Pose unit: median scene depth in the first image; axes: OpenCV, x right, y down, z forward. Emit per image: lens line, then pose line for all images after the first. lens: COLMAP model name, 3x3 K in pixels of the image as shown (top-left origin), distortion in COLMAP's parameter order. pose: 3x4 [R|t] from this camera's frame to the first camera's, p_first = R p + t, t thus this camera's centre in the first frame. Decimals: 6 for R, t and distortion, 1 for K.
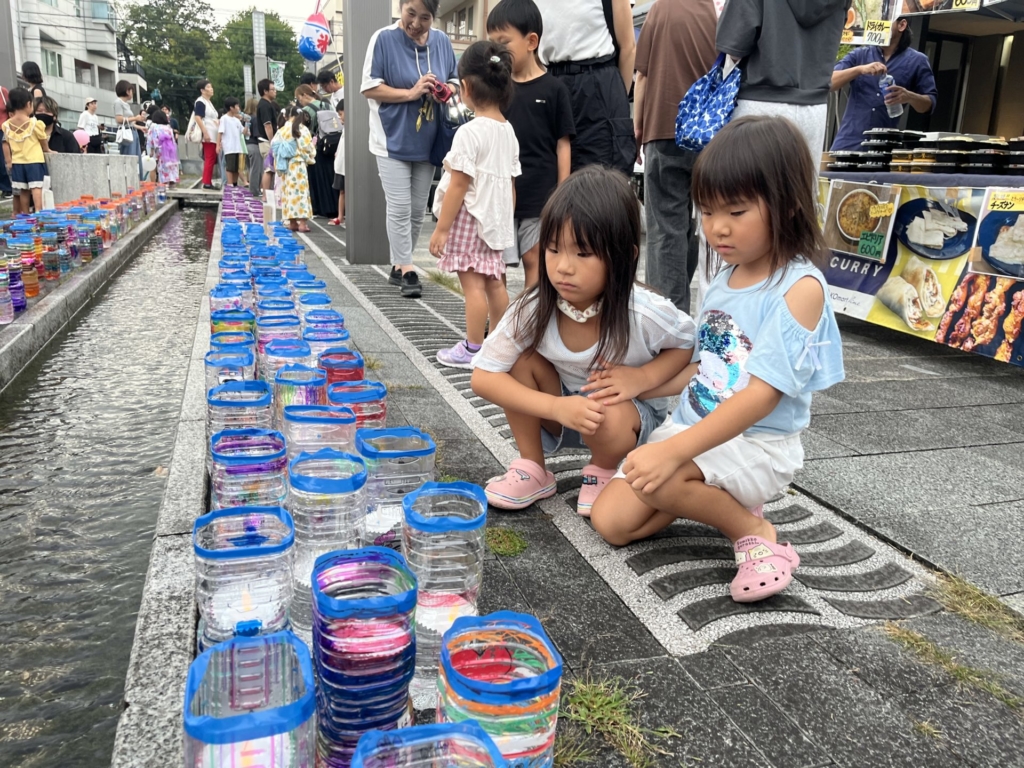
lens RADIAL K [[755.4, 0, 530.4], [0, 755.4, 432.4], [0, 0, 1]] dist [0.006624, -0.053535]
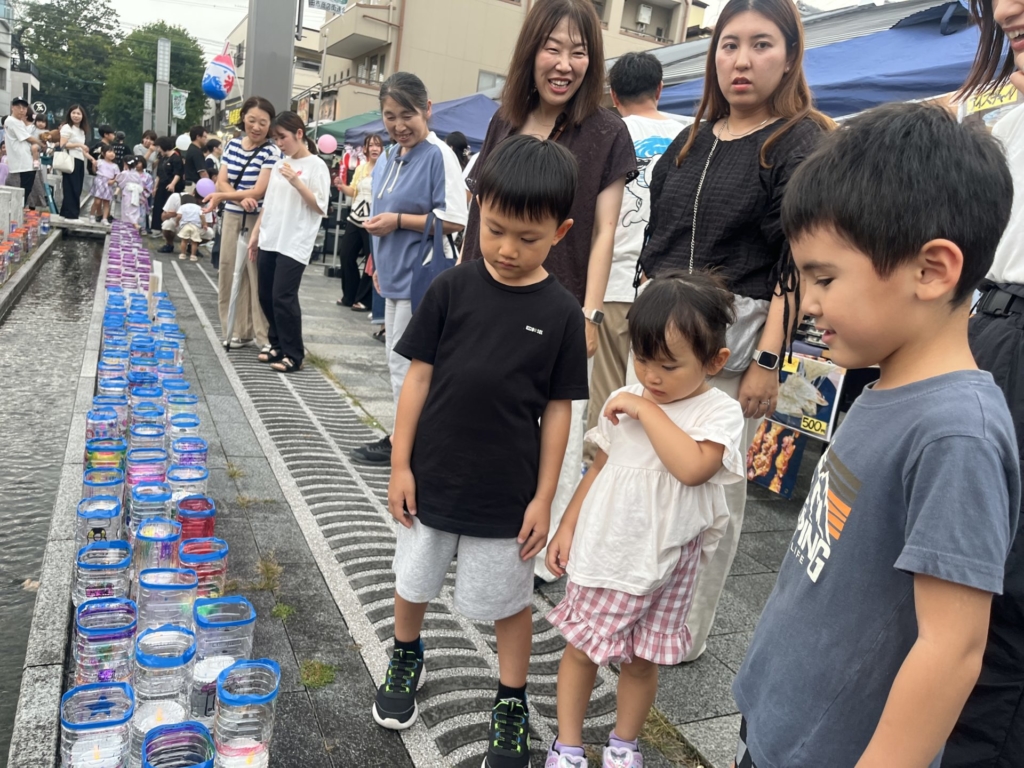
lens RADIAL K [[755.4, 0, 530.4], [0, 755.4, 432.4], [0, 0, 1]] dist [0.006624, -0.053535]
pose [[0.988376, 0.060342, 0.139539, 0.059523], [-0.053532, 0.997209, -0.052049, -0.103726], [-0.142290, 0.043974, 0.988848, -0.159731]]
